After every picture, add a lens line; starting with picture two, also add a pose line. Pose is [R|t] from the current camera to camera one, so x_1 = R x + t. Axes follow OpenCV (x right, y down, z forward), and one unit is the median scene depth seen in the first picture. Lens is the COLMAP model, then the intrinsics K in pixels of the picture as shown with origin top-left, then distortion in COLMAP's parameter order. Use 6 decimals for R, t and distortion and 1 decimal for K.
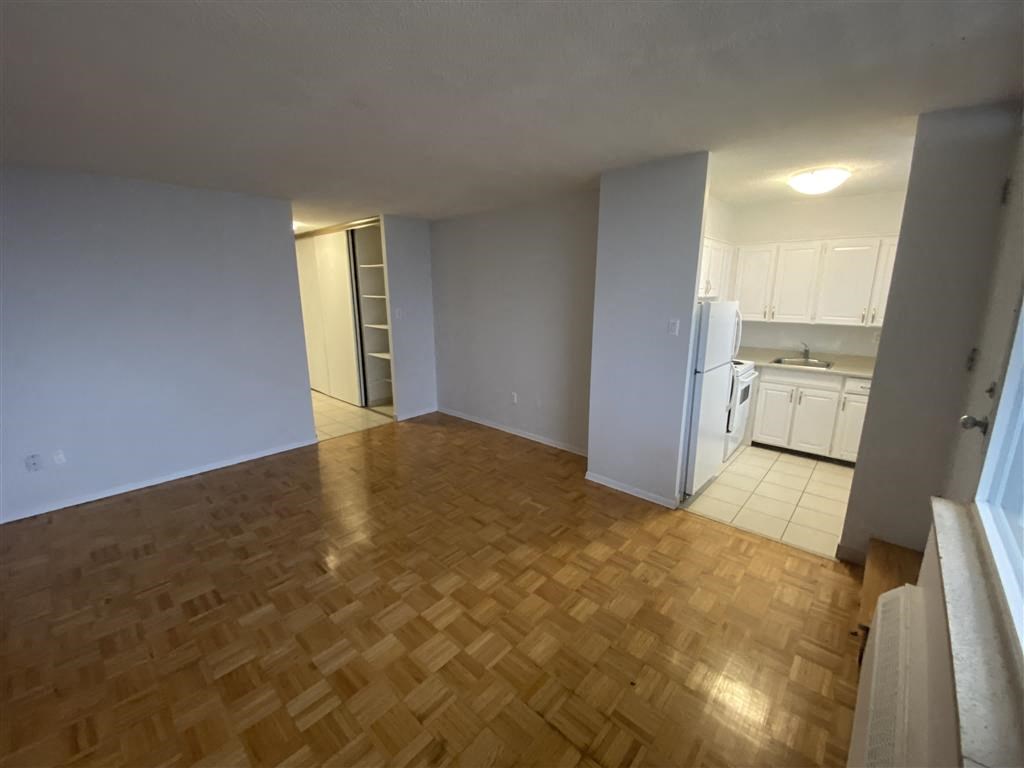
lens RADIAL K [[415.1, 0, 512.0], [0, 415.1, 384.0], [0, 0, 1]] dist [0.018467, -0.020616]
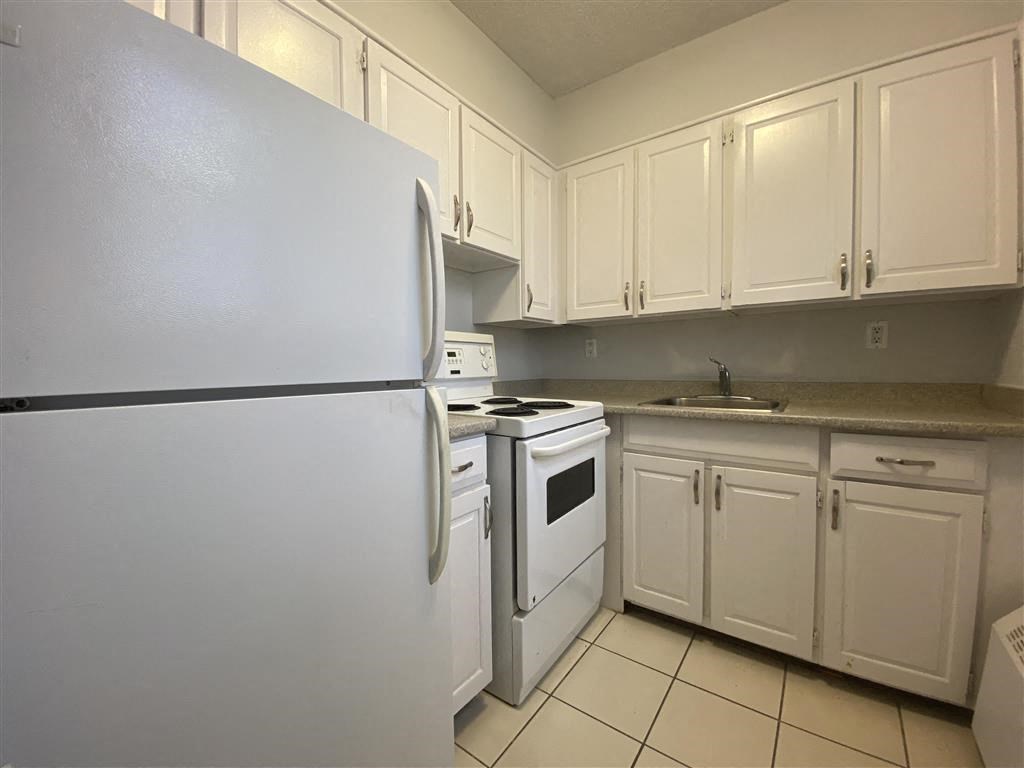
lens RADIAL K [[415.1, 0, 512.0], [0, 415.1, 384.0], [0, 0, 1]] dist [0.018467, -0.020616]
pose [[0.994935, -0.017942, 0.098909, 0.466102], [0.034735, 0.984697, -0.170776, -0.004766], [-0.094332, 0.173347, 0.980333, 0.625315]]
